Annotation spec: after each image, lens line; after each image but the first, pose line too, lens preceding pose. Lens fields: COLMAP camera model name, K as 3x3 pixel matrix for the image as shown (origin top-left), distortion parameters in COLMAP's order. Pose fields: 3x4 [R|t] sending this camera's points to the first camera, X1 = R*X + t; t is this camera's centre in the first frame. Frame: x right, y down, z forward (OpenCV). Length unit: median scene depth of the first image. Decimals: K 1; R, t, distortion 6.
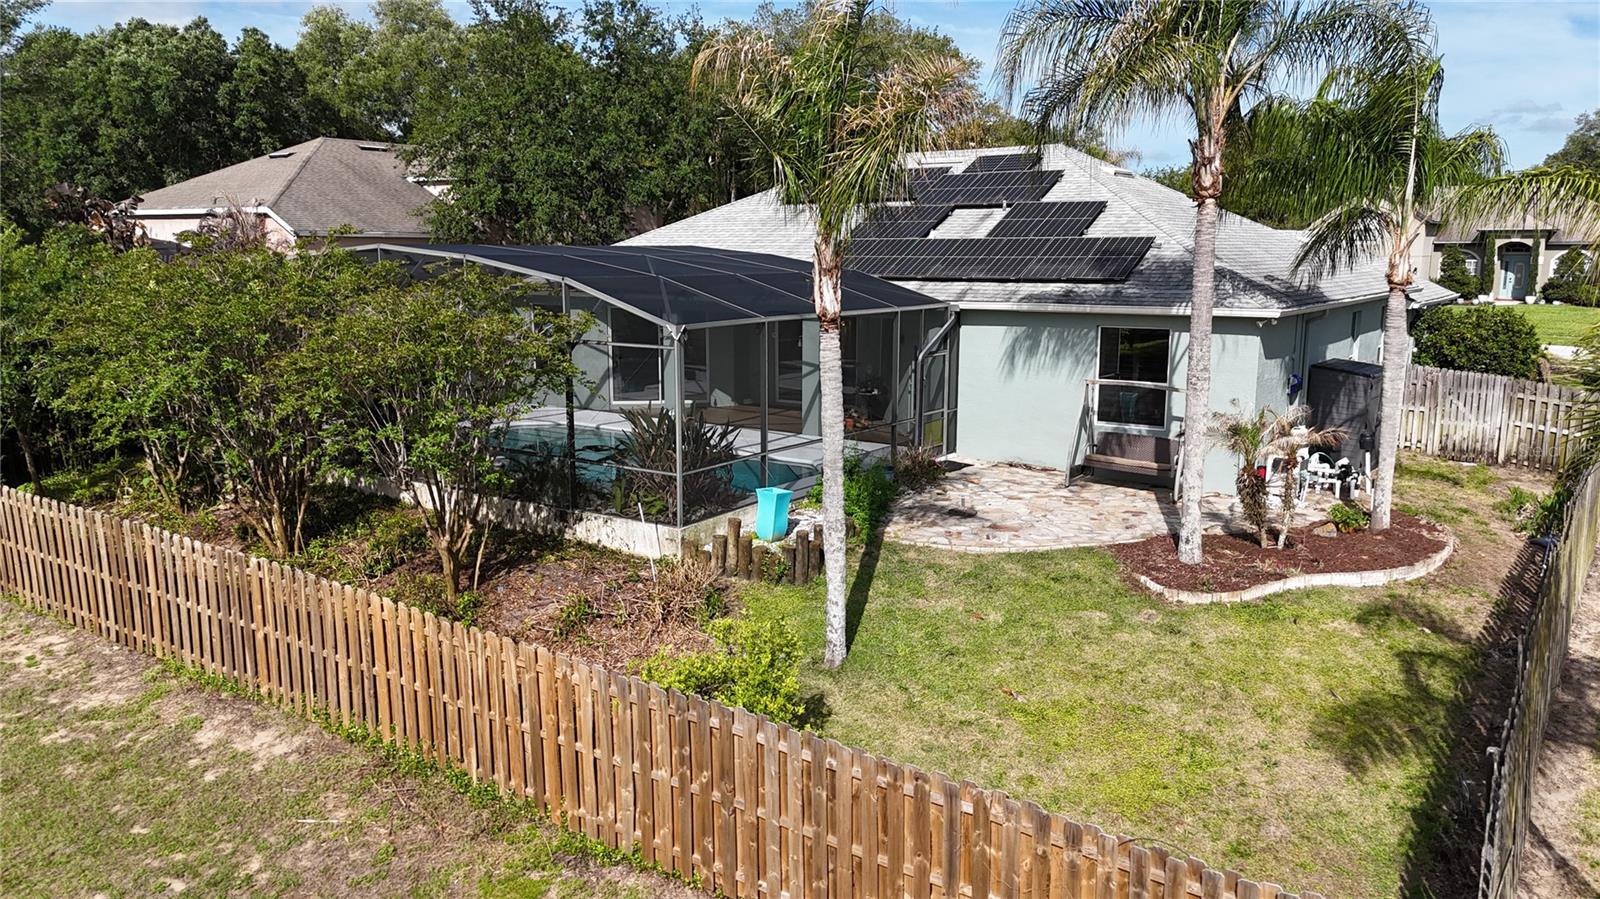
lens RADIAL K [[1171.7, 0, 808.3], [0, 1171.7, 450.3], [0, 0, 1]] dist [0.084619, -0.096749]
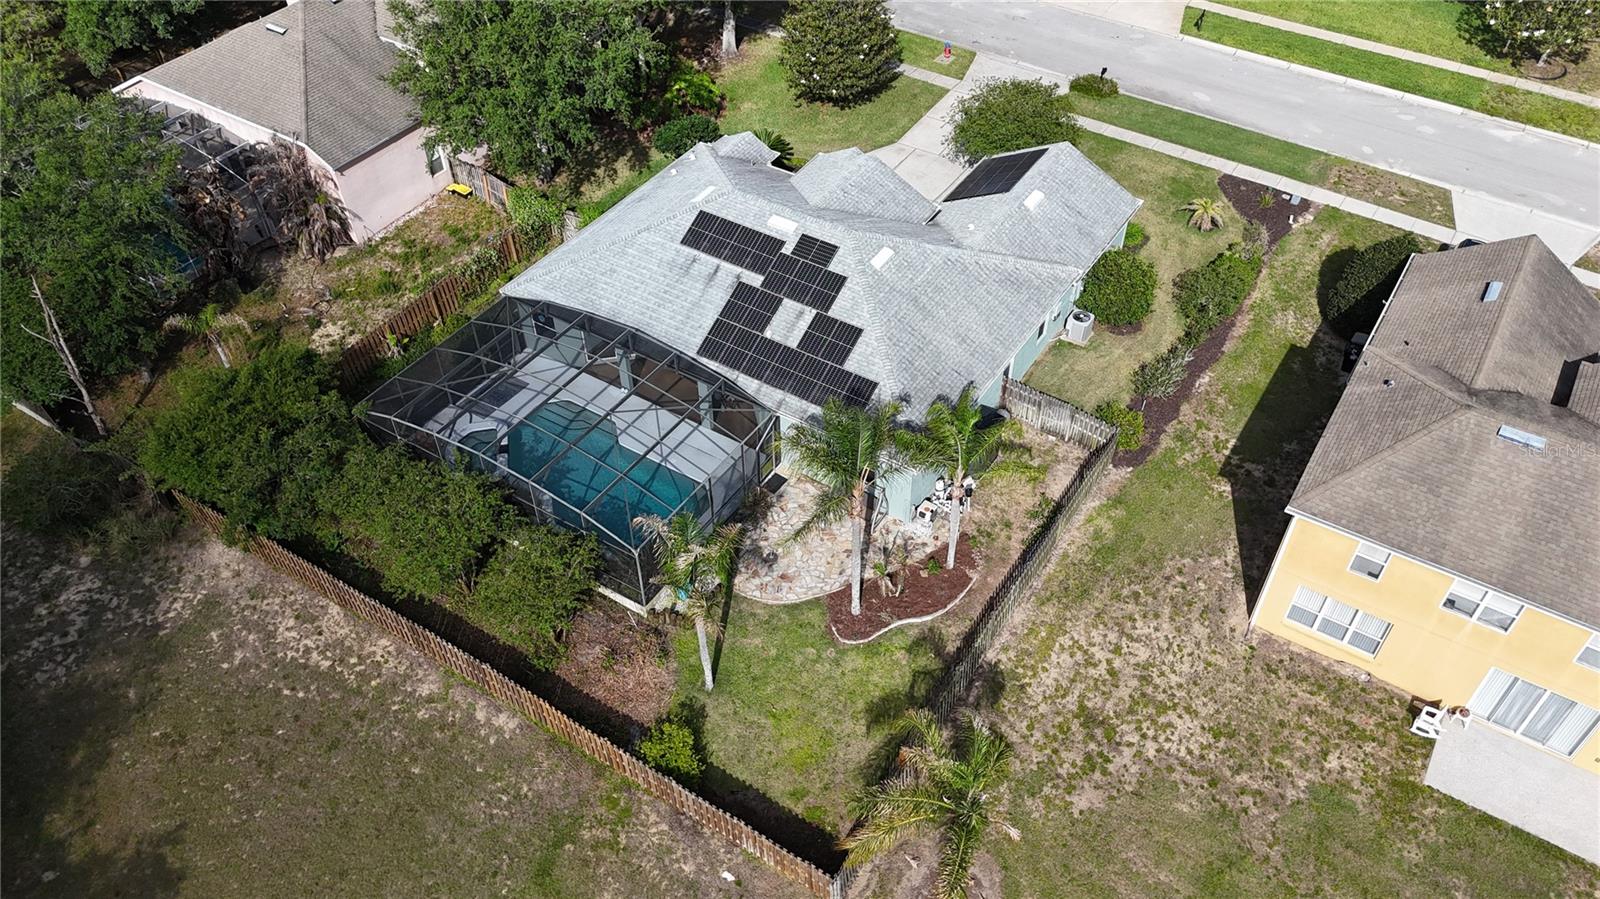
lens RADIAL K [[1171.7, 0, 808.3], [0, 1171.7, 450.3], [0, 0, 1]] dist [0.084619, -0.096749]
pose [[0.999027, -0.038898, 0.020766, 0.216168], [0.020032, 0.819921, 0.572127, -1.818284], [-0.039281, -0.571154, 0.819902, -0.918027]]
